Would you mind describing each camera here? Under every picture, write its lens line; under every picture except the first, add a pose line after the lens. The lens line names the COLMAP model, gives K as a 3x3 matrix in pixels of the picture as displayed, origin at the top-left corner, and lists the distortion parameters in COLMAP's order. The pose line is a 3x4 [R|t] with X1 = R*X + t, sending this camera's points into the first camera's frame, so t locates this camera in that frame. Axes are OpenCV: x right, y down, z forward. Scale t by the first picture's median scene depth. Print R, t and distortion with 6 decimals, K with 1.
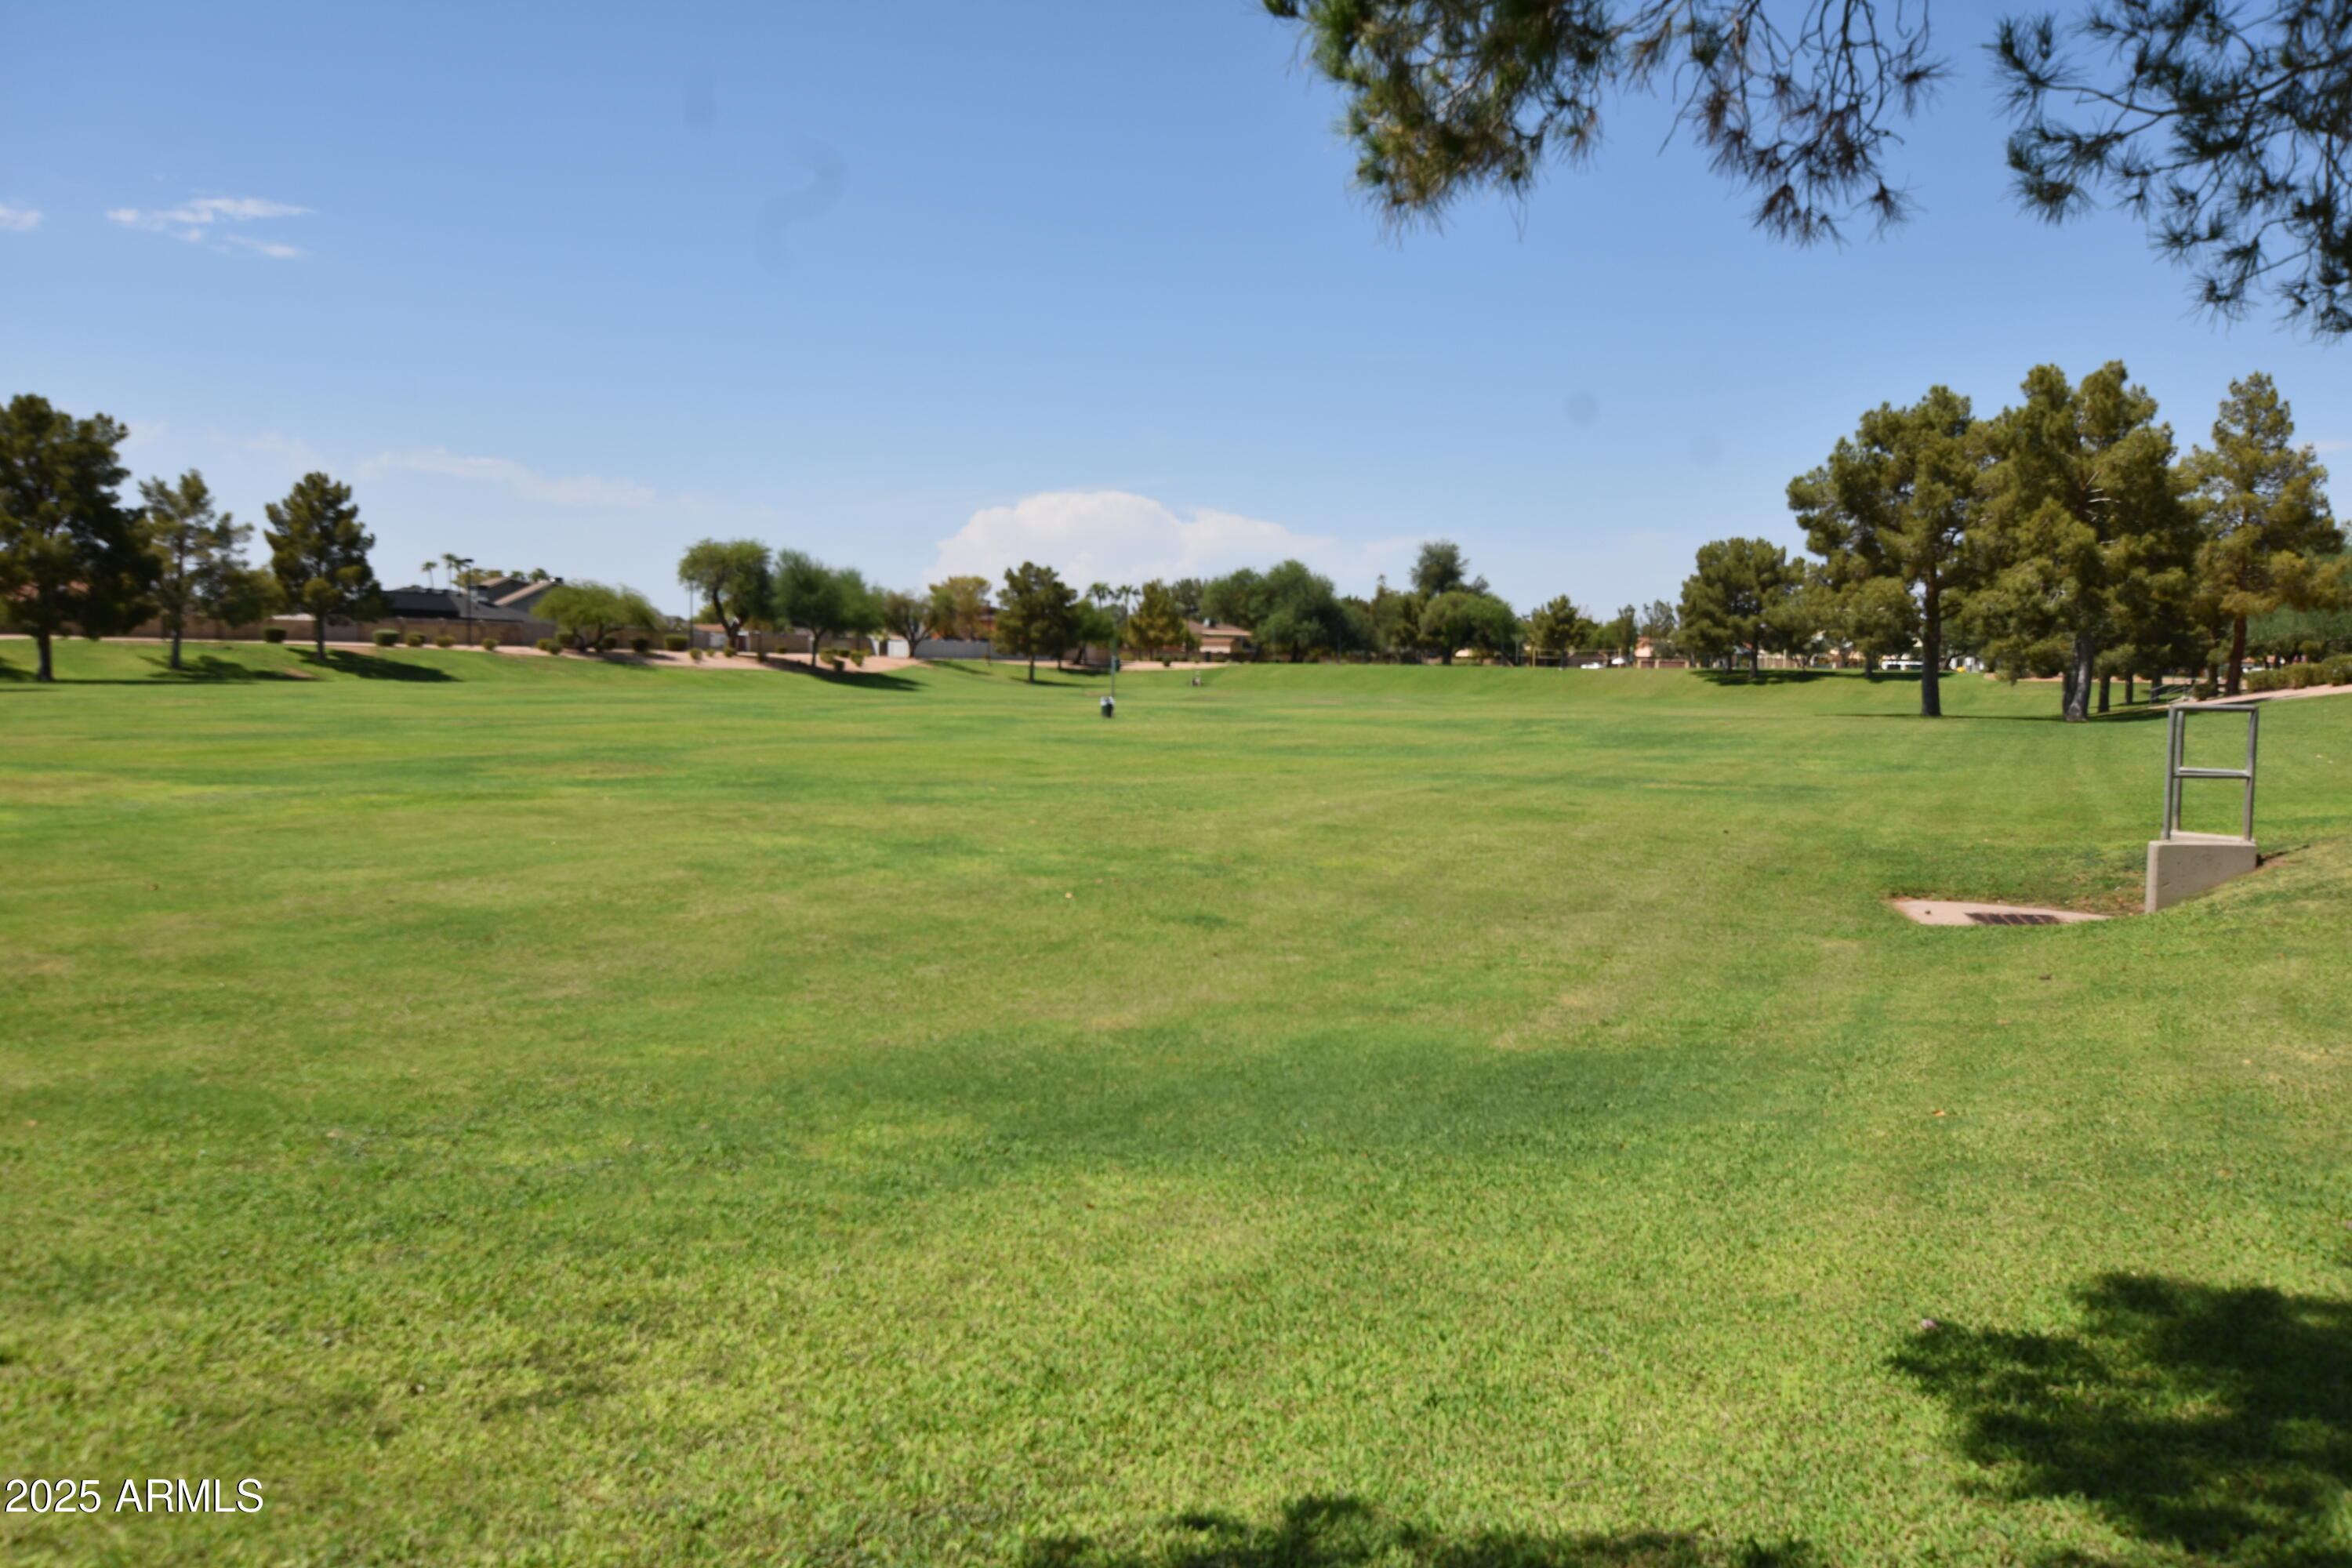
lens RADIAL K [[1958.5, 0, 1282.7], [0, 1958.5, 826.3], [0, 0, 1]] dist [0.000082, 0.019373]
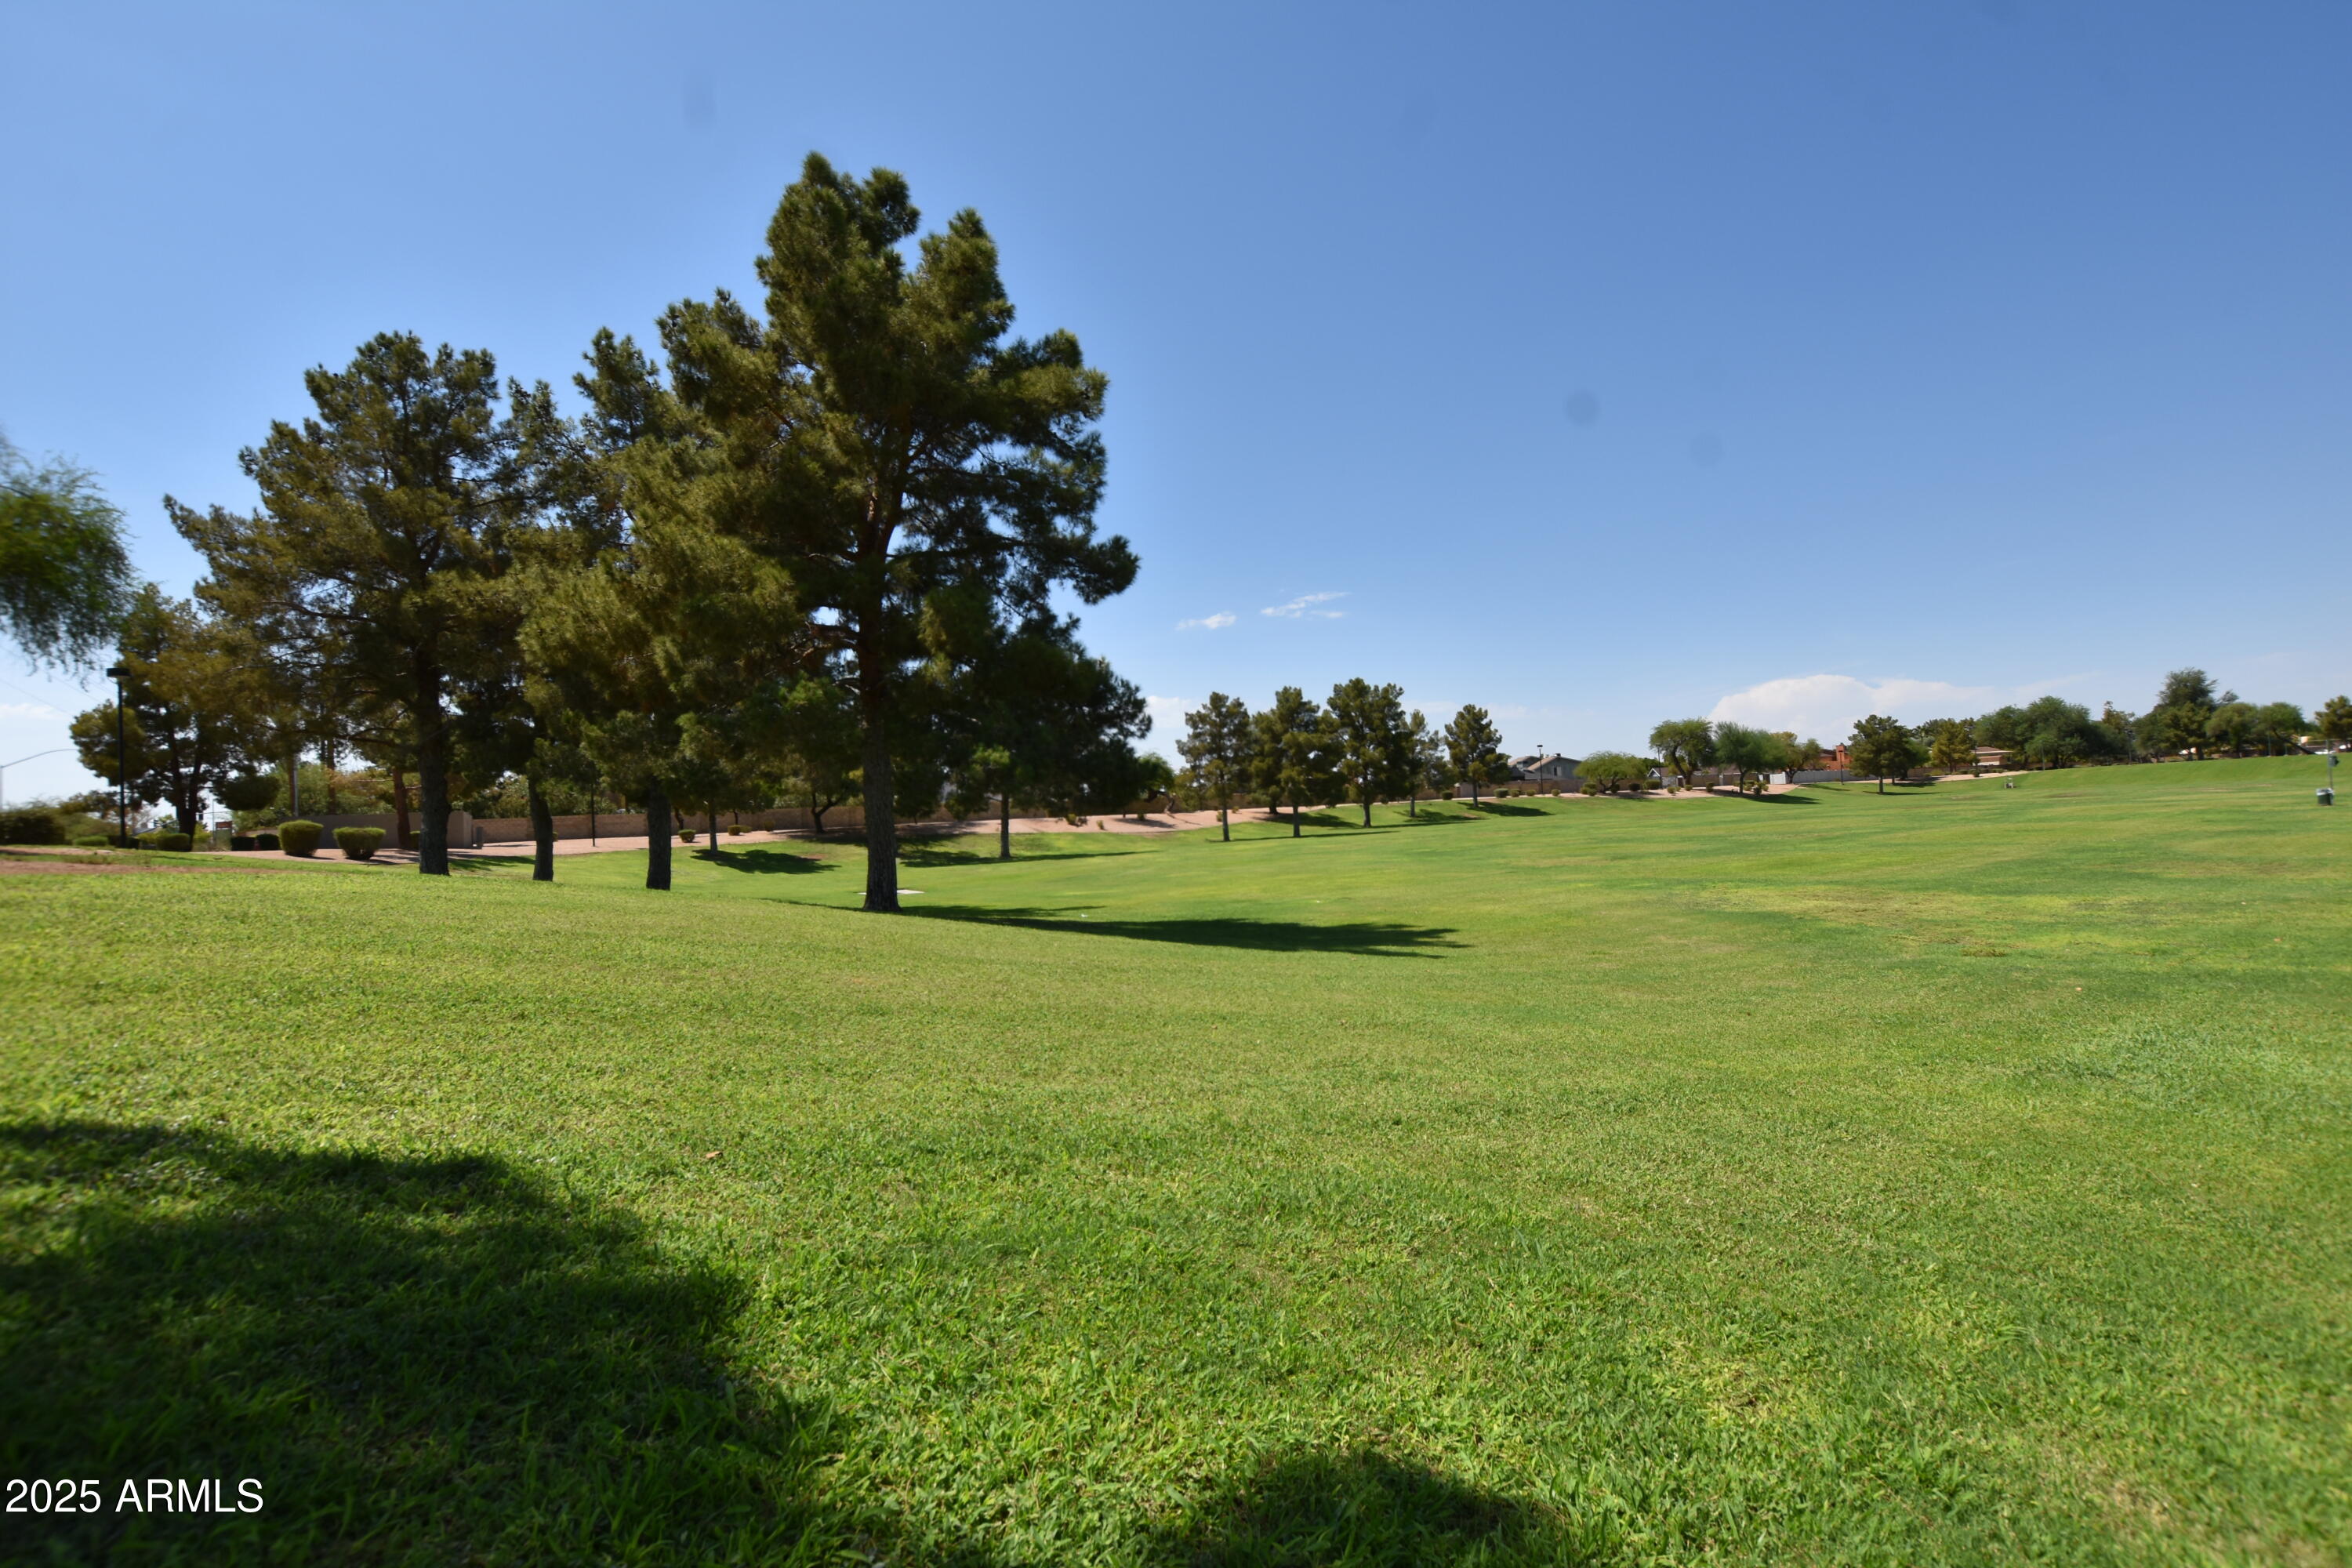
lens RADIAL K [[1041.7, 0, 1161.6], [0, 1041.7, 789.4], [0, 0, 1]] dist [-0.037423, 0.006184]
pose [[0.823464, -0.073548, -0.562581, -0.154646], [0.019281, 0.994617, -0.101806, -0.008154], [0.567041, 0.072987, 0.820450, 0.045115]]
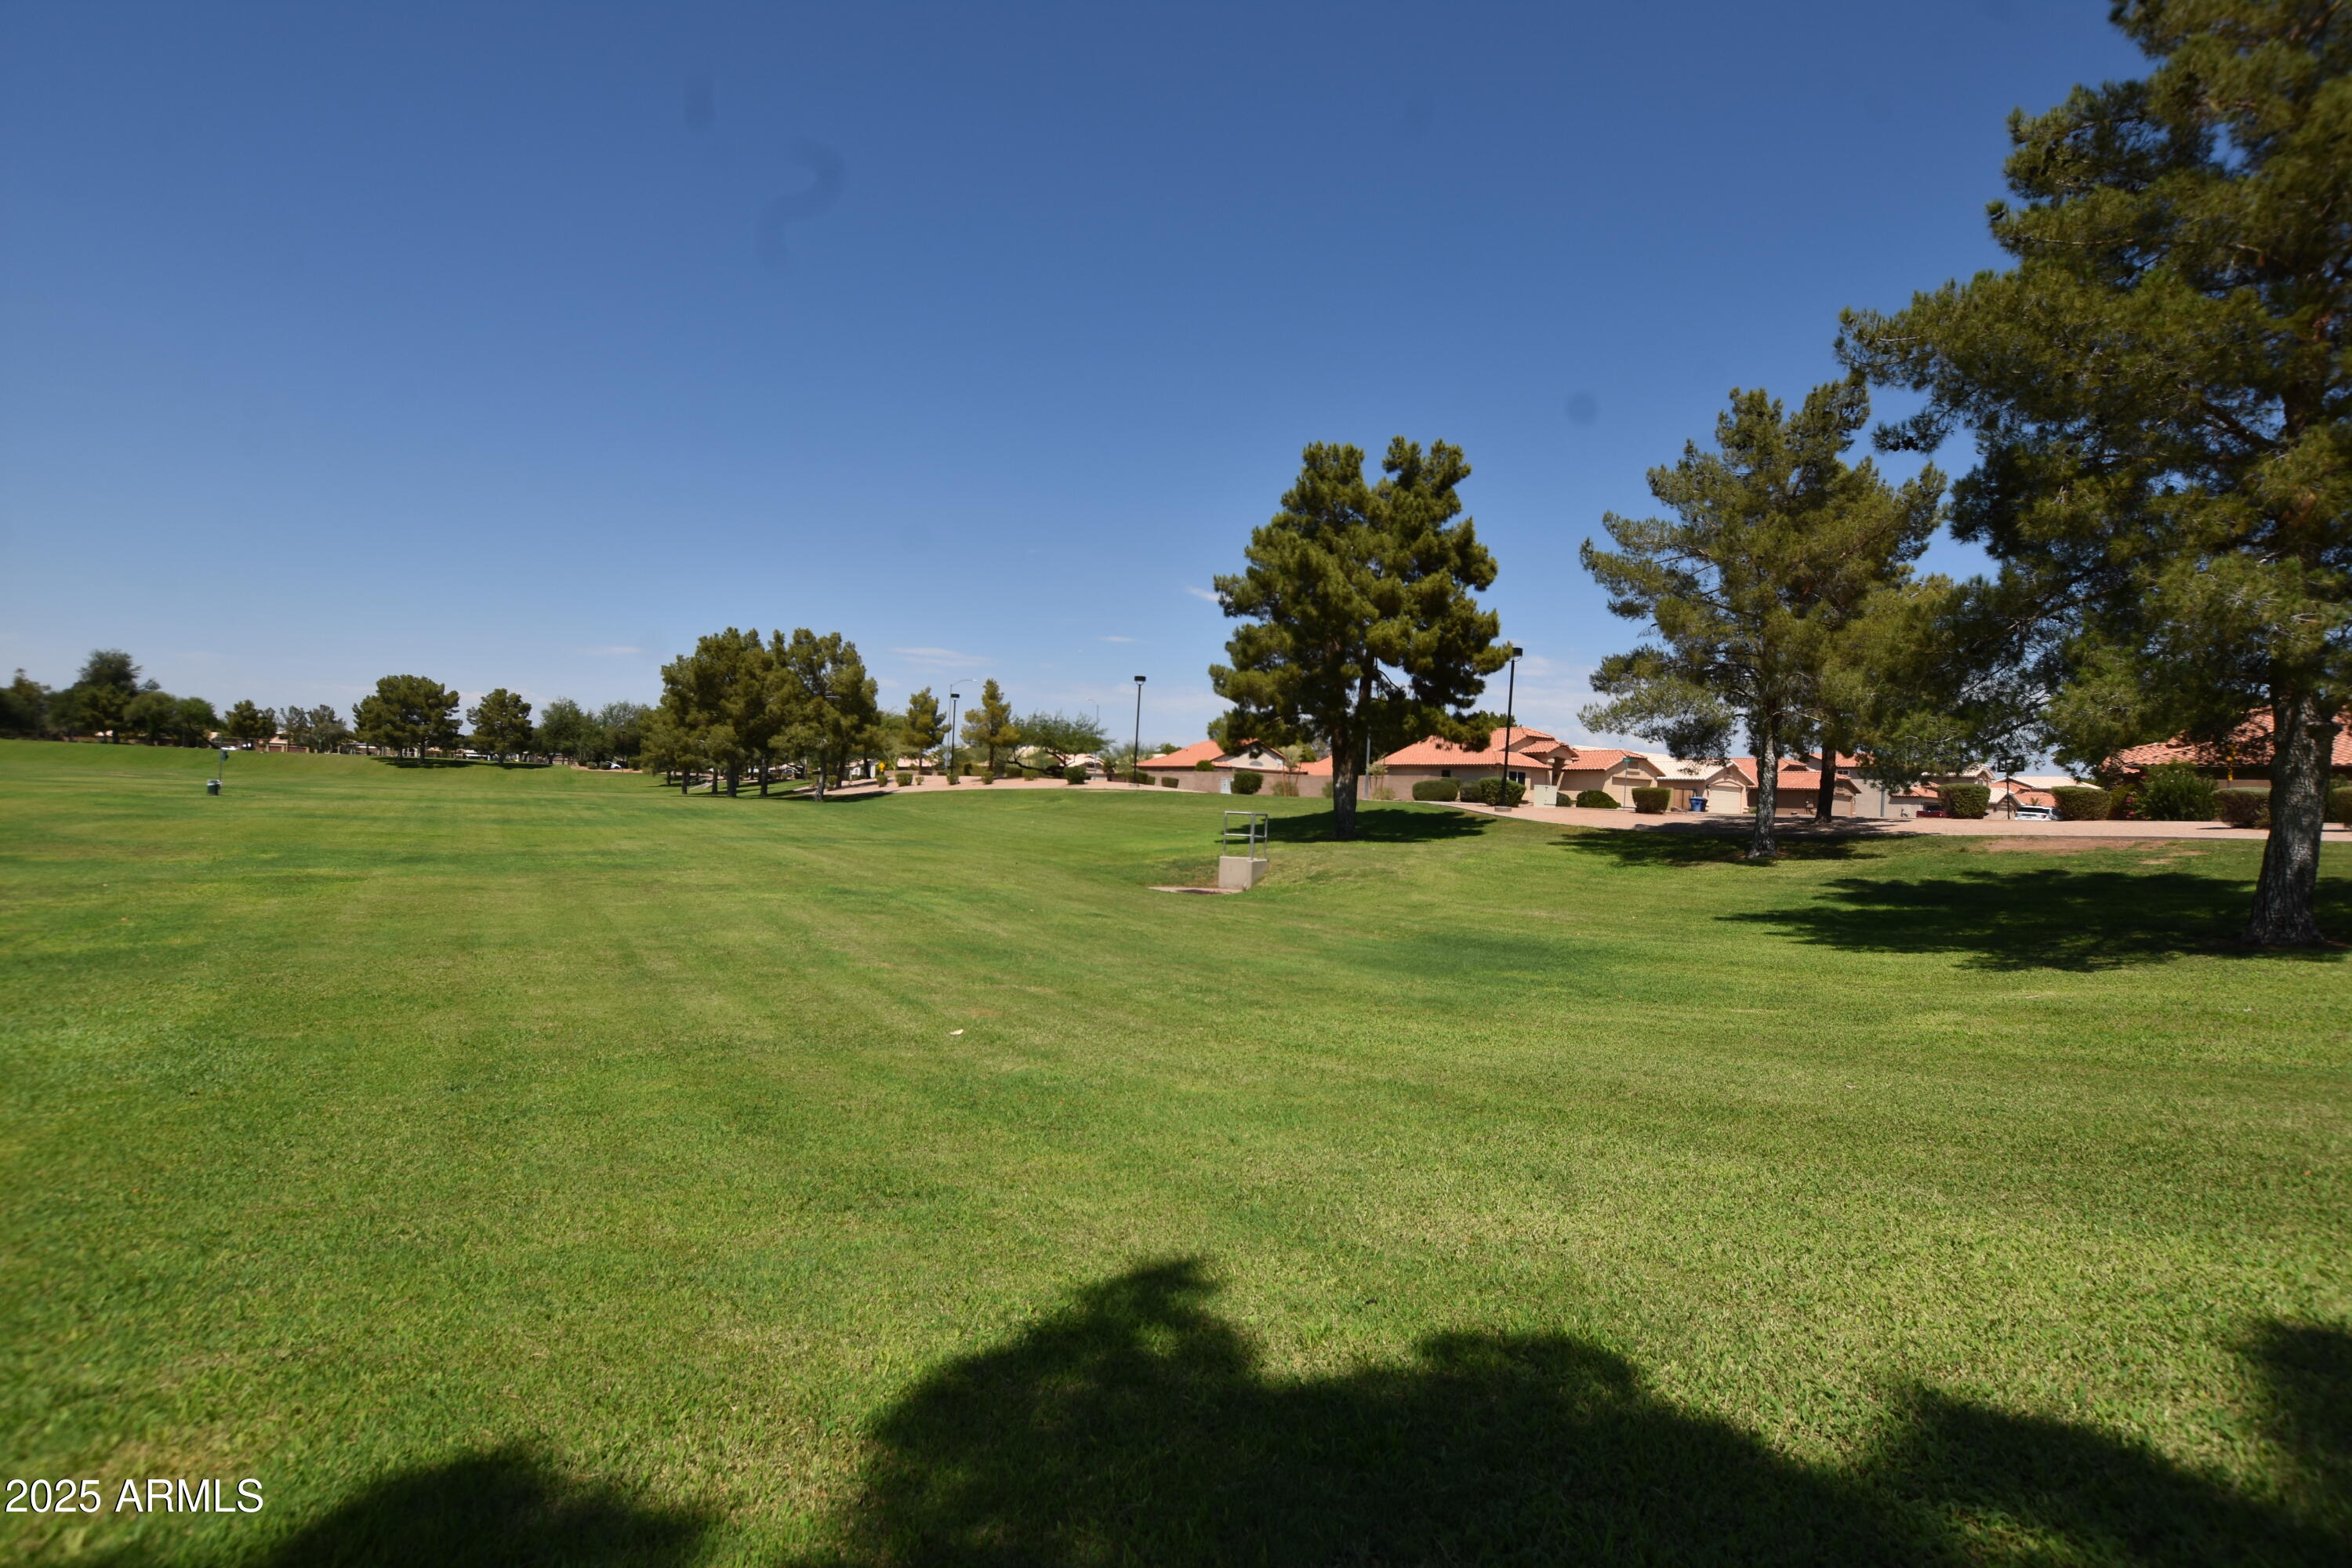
lens RADIAL K [[1041.7, 0, 1183.3], [0, 1041.7, 788.9], [0, 0, 1]] dist [-0.037423, 0.006184]
pose [[0.530937, 0.014600, 0.847286, -0.145096], [0.030816, 0.998858, -0.036522, -0.006649], [-0.846851, 0.045501, 0.529880, 0.042023]]
